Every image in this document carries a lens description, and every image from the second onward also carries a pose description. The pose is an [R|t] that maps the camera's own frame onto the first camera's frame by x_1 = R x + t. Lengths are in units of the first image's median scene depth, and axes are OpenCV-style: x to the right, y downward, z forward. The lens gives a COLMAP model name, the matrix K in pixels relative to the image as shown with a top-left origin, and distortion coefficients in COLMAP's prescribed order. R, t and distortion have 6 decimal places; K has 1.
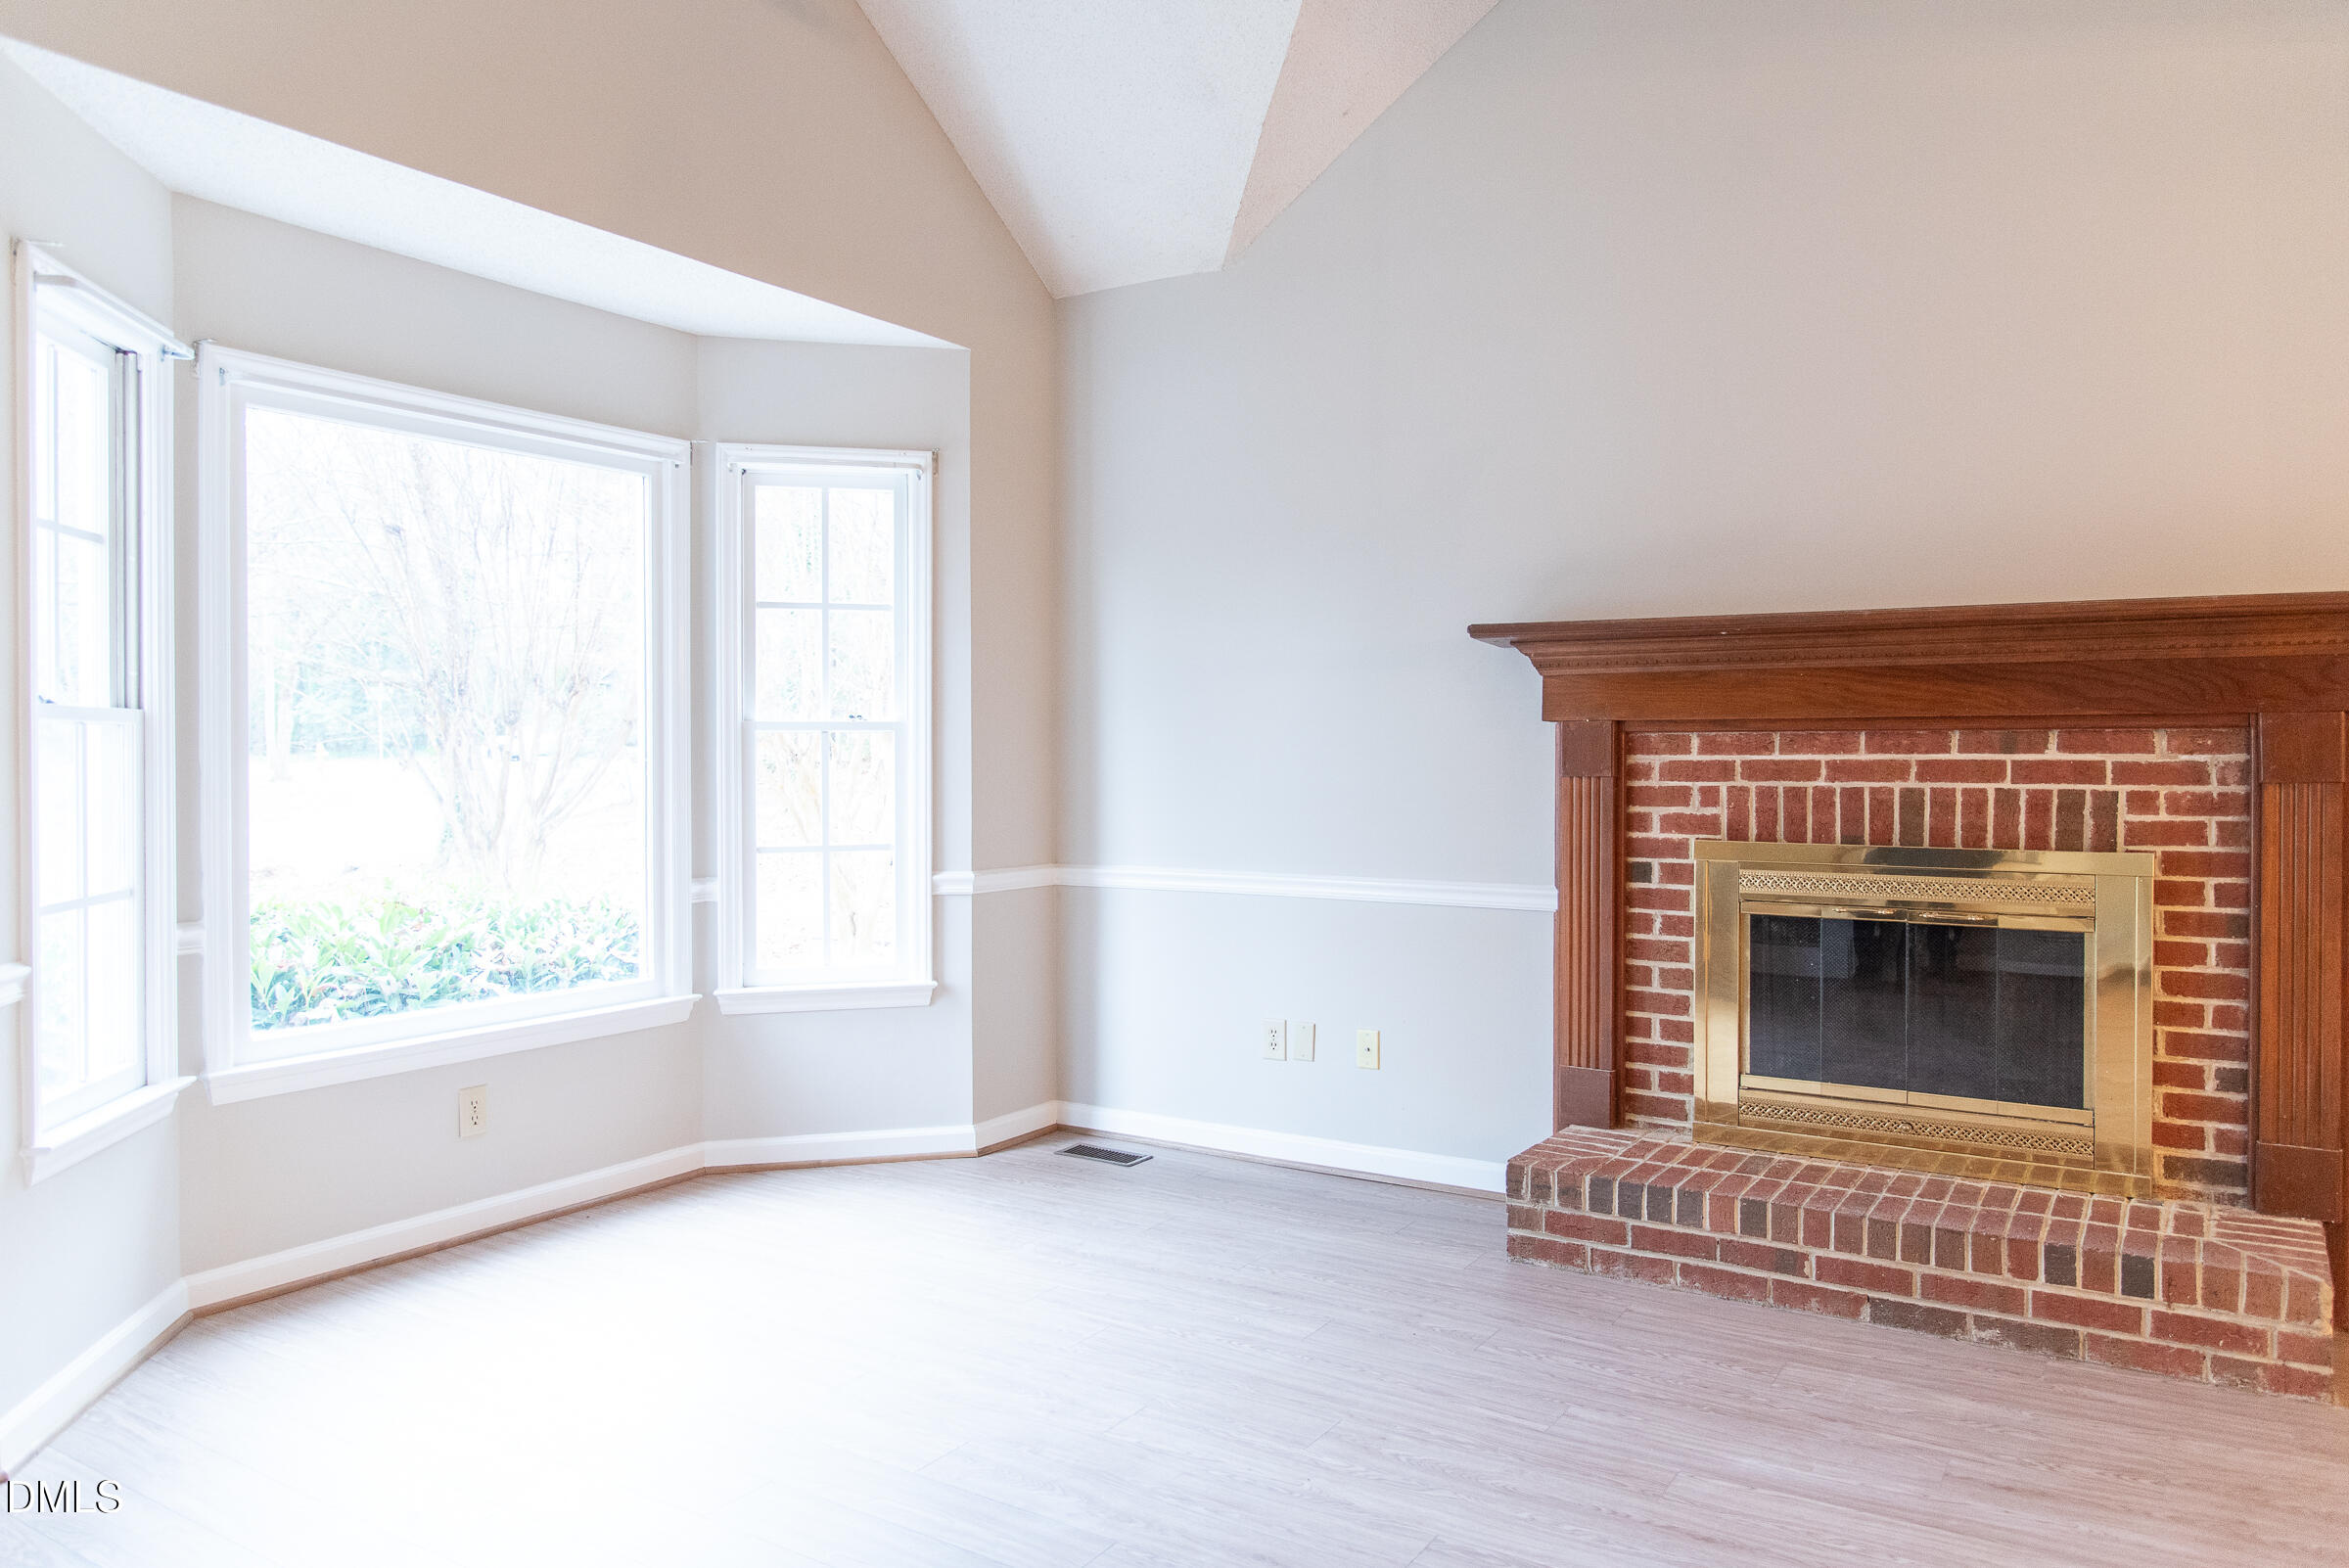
lens RADIAL K [[1614.9, 0, 1218.7], [0, 1614.9, 769.6], [0, 0, 1]] dist [0.019245, -0.030629]
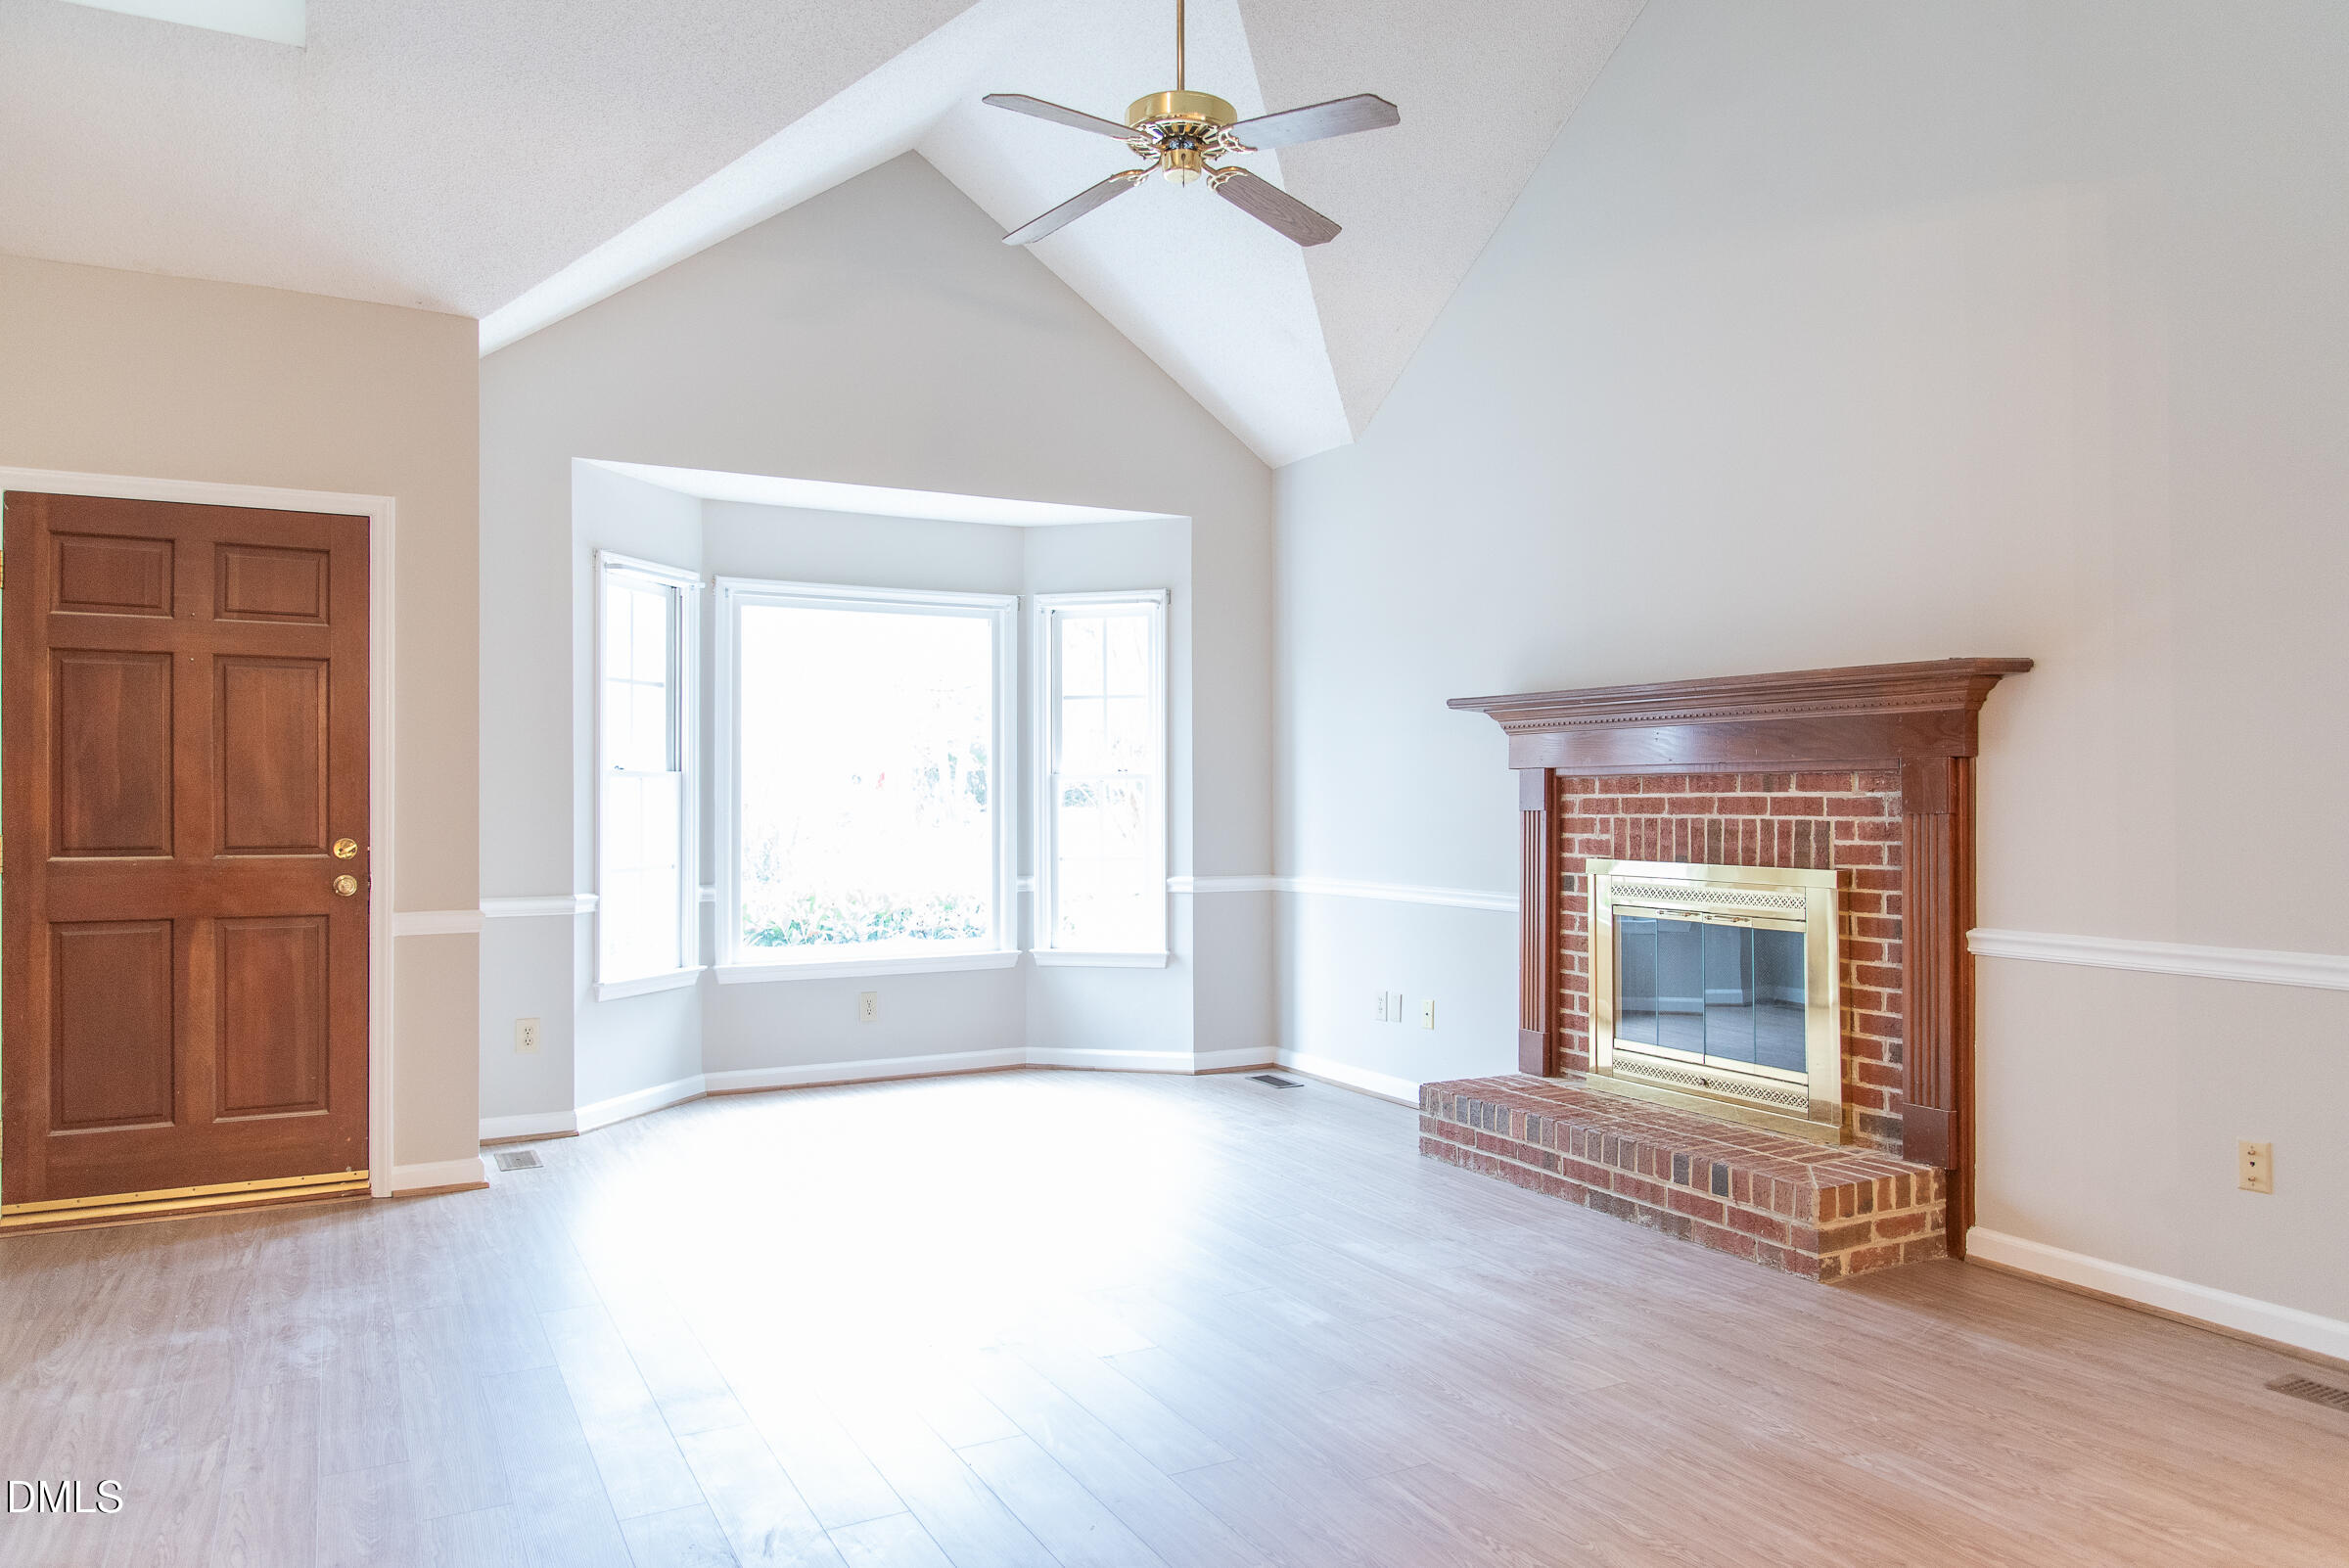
lens RADIAL K [[1590.1, 0, 1174.5], [0, 1590.1, 784.0], [0, 0, 1]] dist [0.002672, -0.000604]
pose [[0.869697, -0.005849, -0.493552, 0.704890], [-0.004224, 0.999805, -0.019292, 0.010139], [0.493569, 0.018863, 0.869502, -0.321931]]
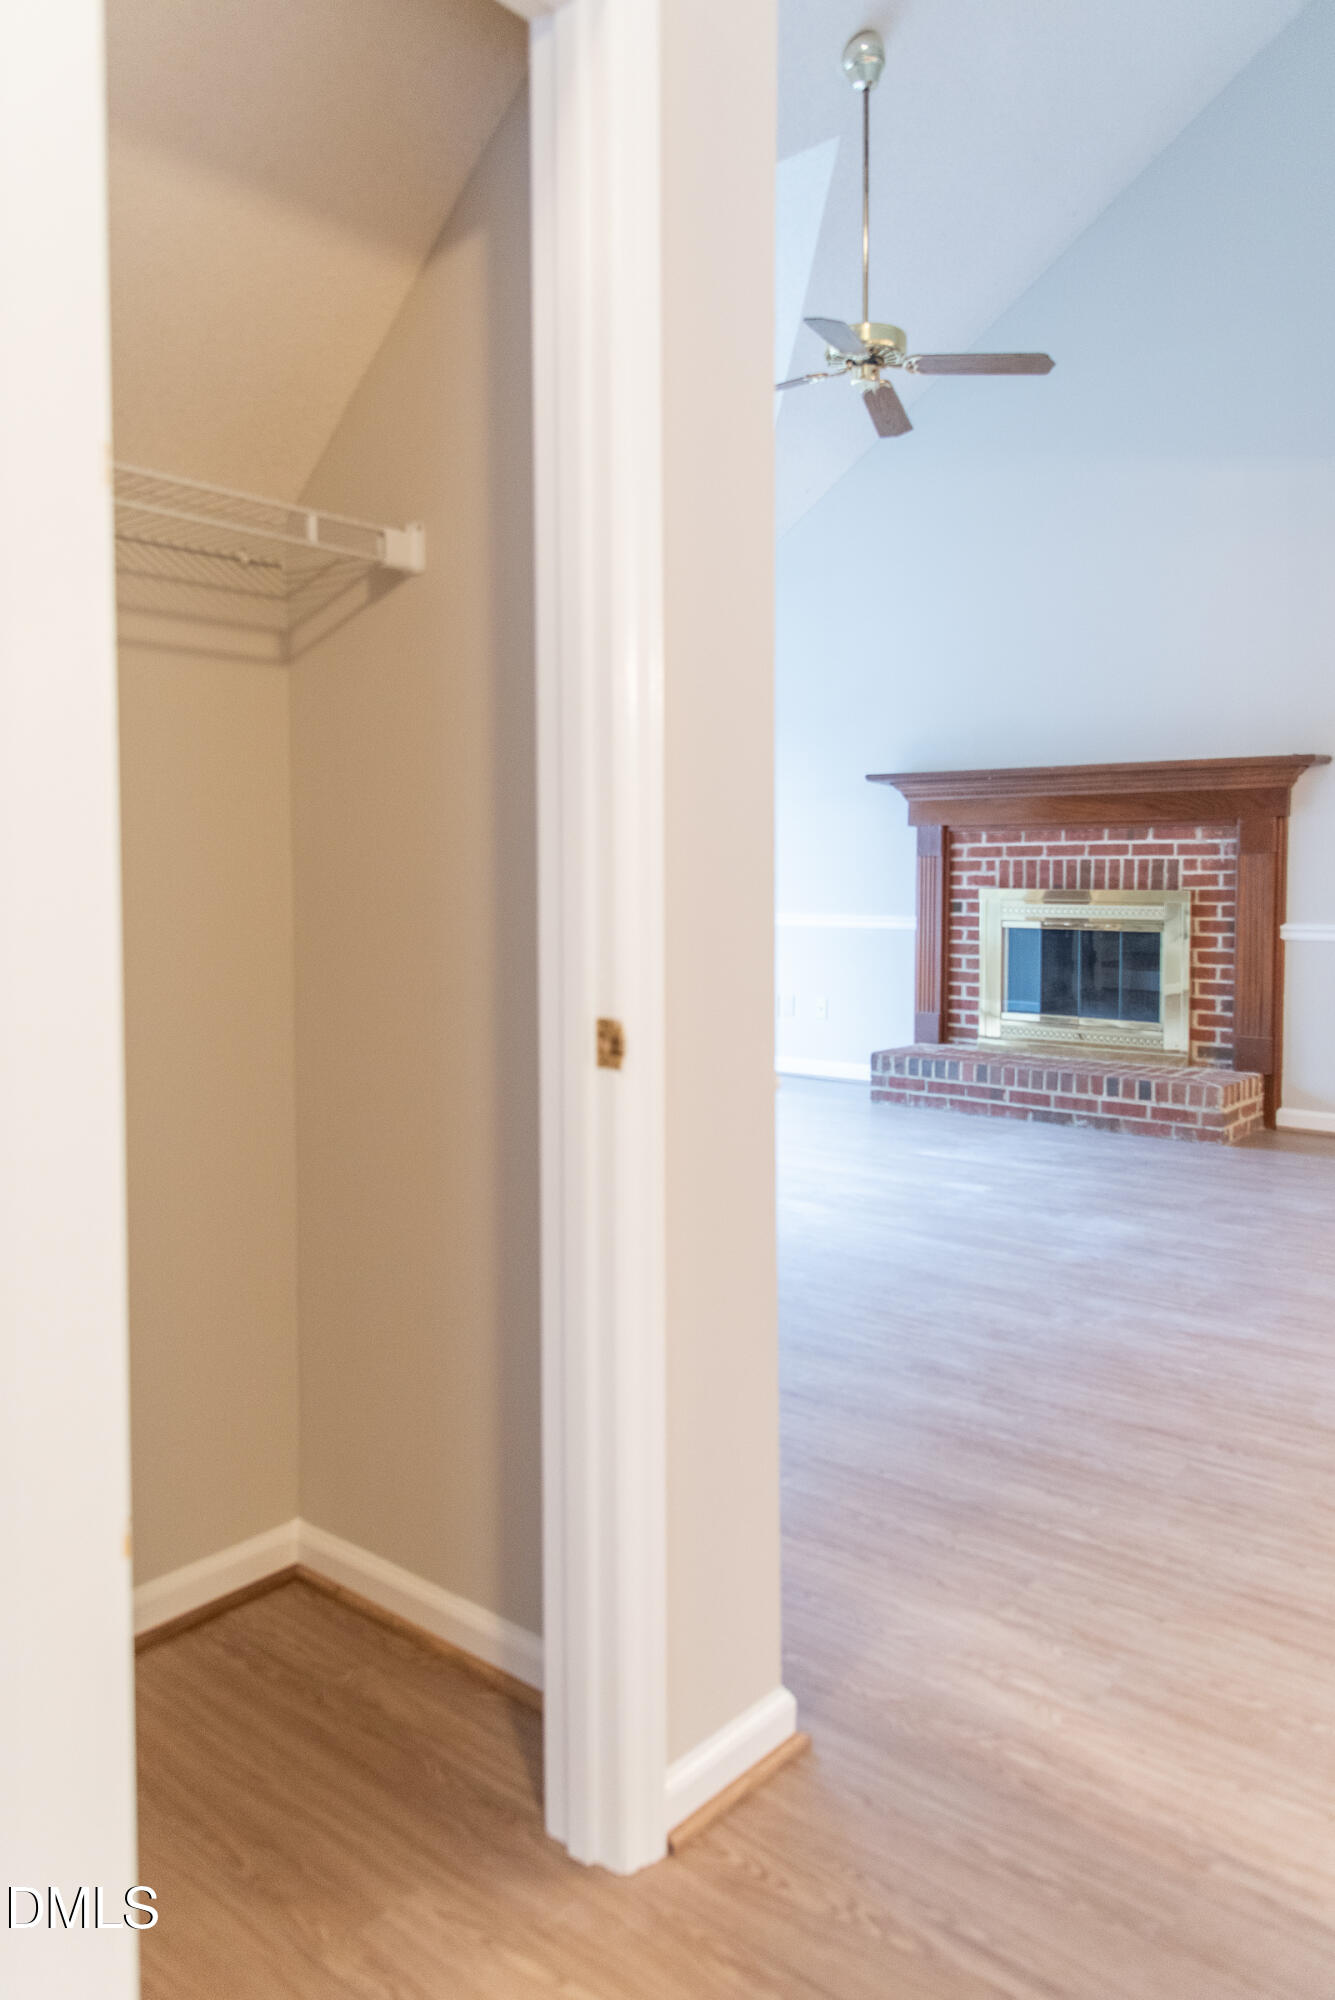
lens RADIAL K [[1394.6, 0, 692.0], [0, 1394.6, 938.1], [0, 0, 1]] dist [0.005156, 0.000276]
pose [[0.990925, 0.005382, -0.134307, 0.197960], [-0.000376, 0.999305, 0.037271, 0.044652], [0.134414, -0.036882, 0.990239, -0.713111]]
